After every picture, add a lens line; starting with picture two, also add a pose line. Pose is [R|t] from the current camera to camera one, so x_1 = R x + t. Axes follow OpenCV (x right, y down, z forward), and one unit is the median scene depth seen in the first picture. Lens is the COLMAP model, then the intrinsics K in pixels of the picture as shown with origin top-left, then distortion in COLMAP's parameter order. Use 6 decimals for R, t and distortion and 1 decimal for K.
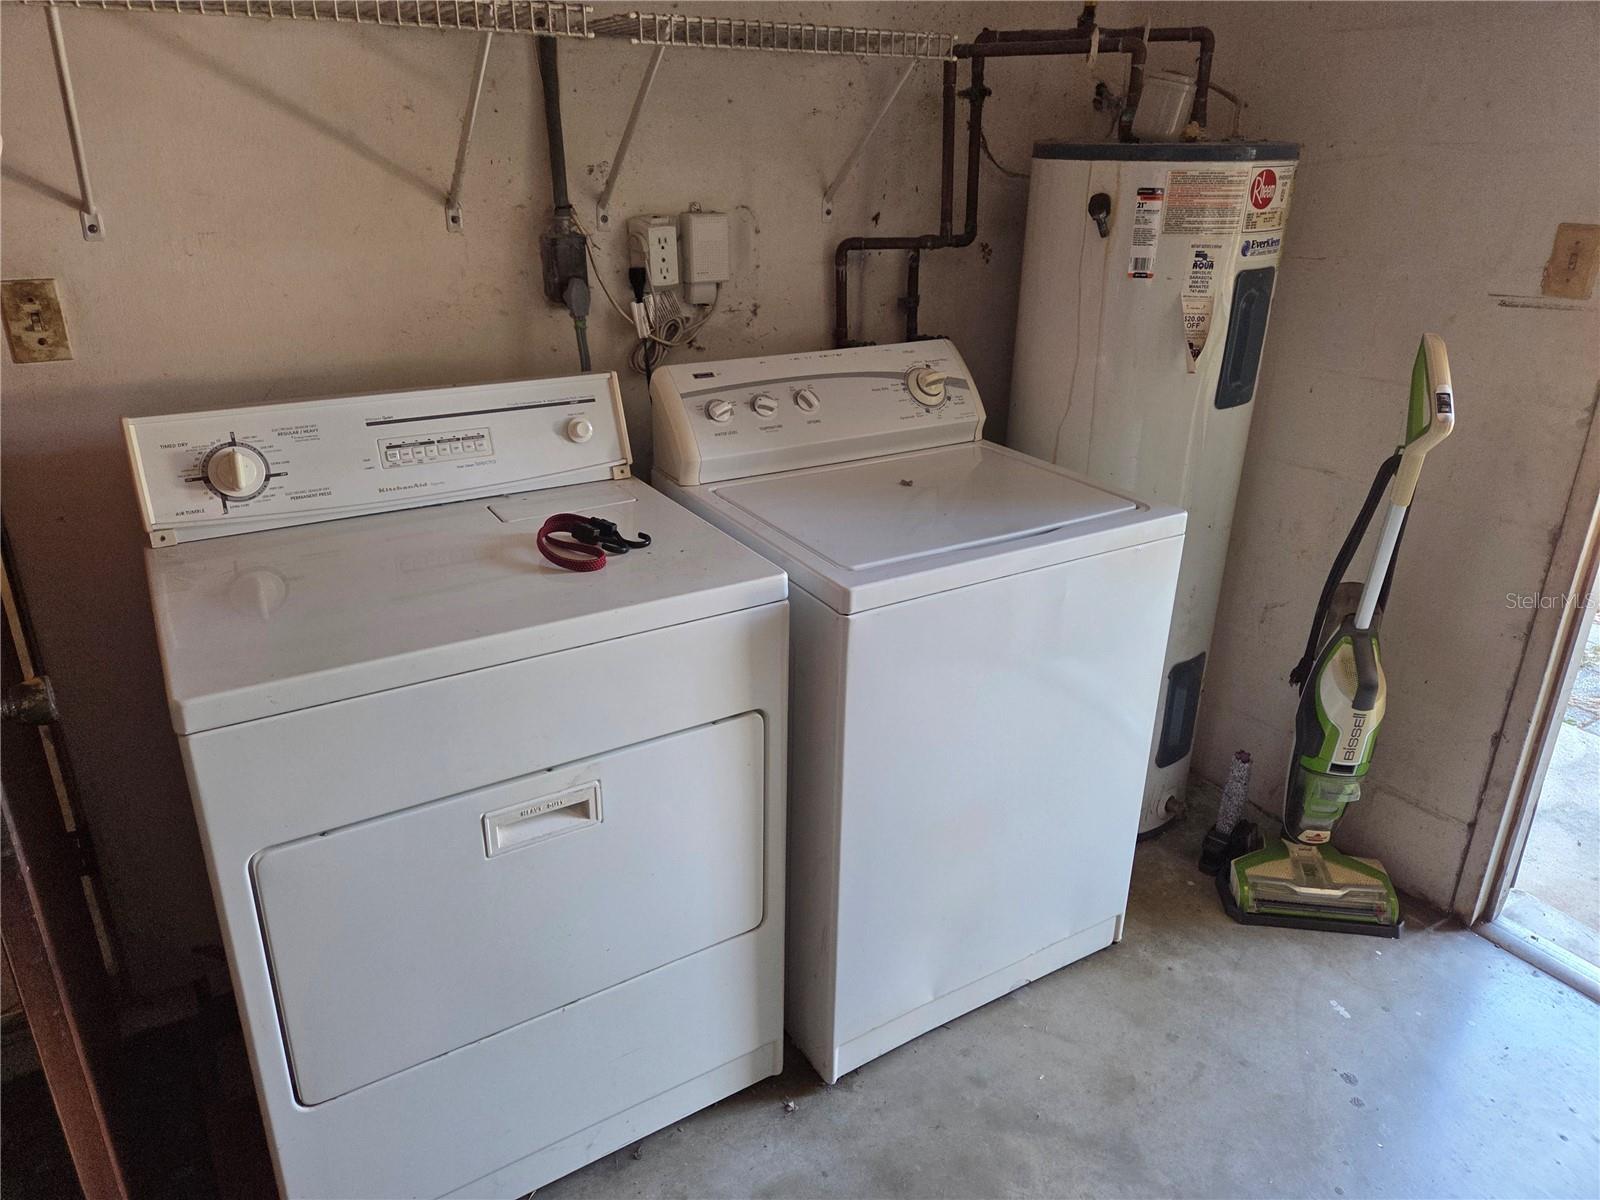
lens RADIAL K [[1079.9, 0, 802.3], [0, 1079.9, 599.0], [0, 0, 1]] dist [0.047500, -0.021828]
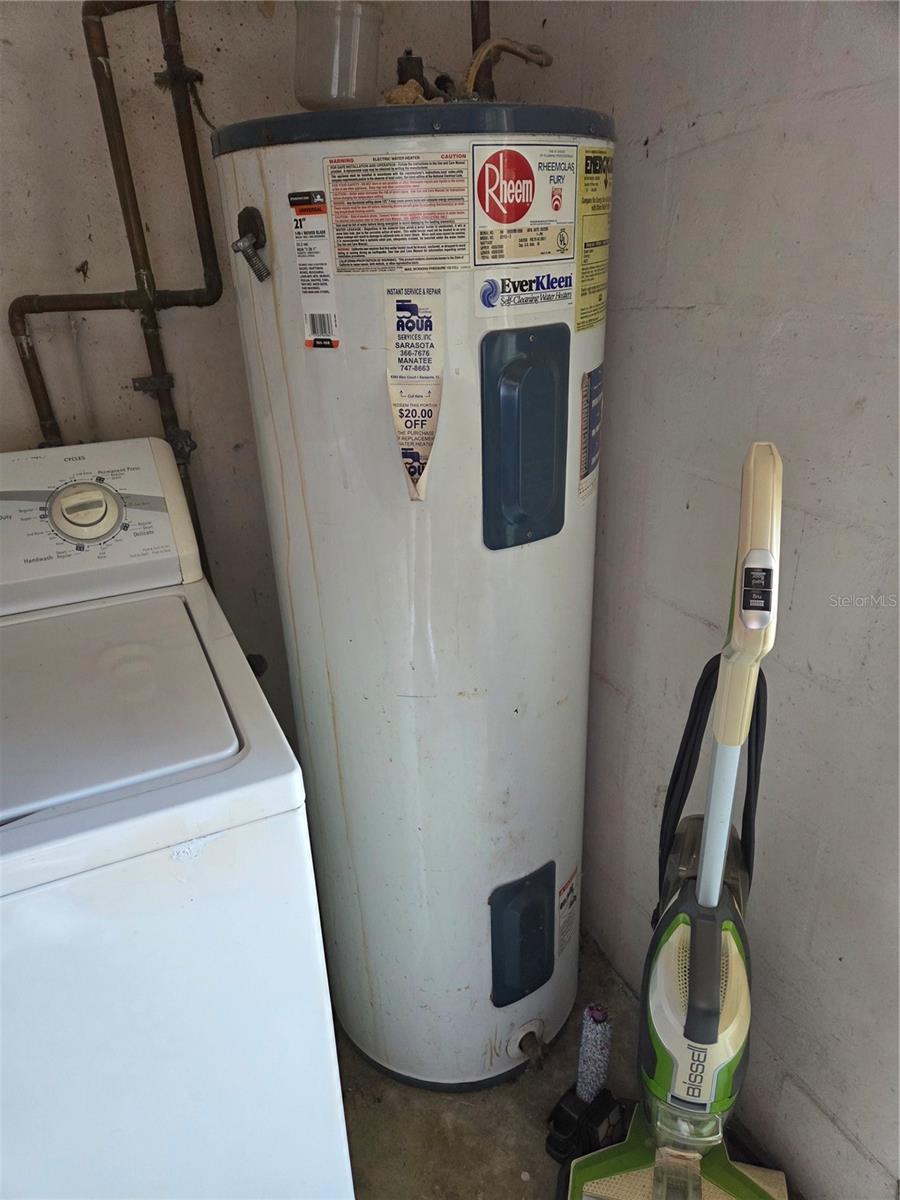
lens RADIAL K [[810.0, 0, 451.8], [0, 810.0, 622.7], [0, 0, 1]] dist [0.047500, -0.021828]
pose [[0.991371, 0.012970, -0.130444, 0.443160], [-0.007062, 0.998932, 0.045657, -0.160904], [0.130897, -0.044342, 0.990404, 0.545311]]
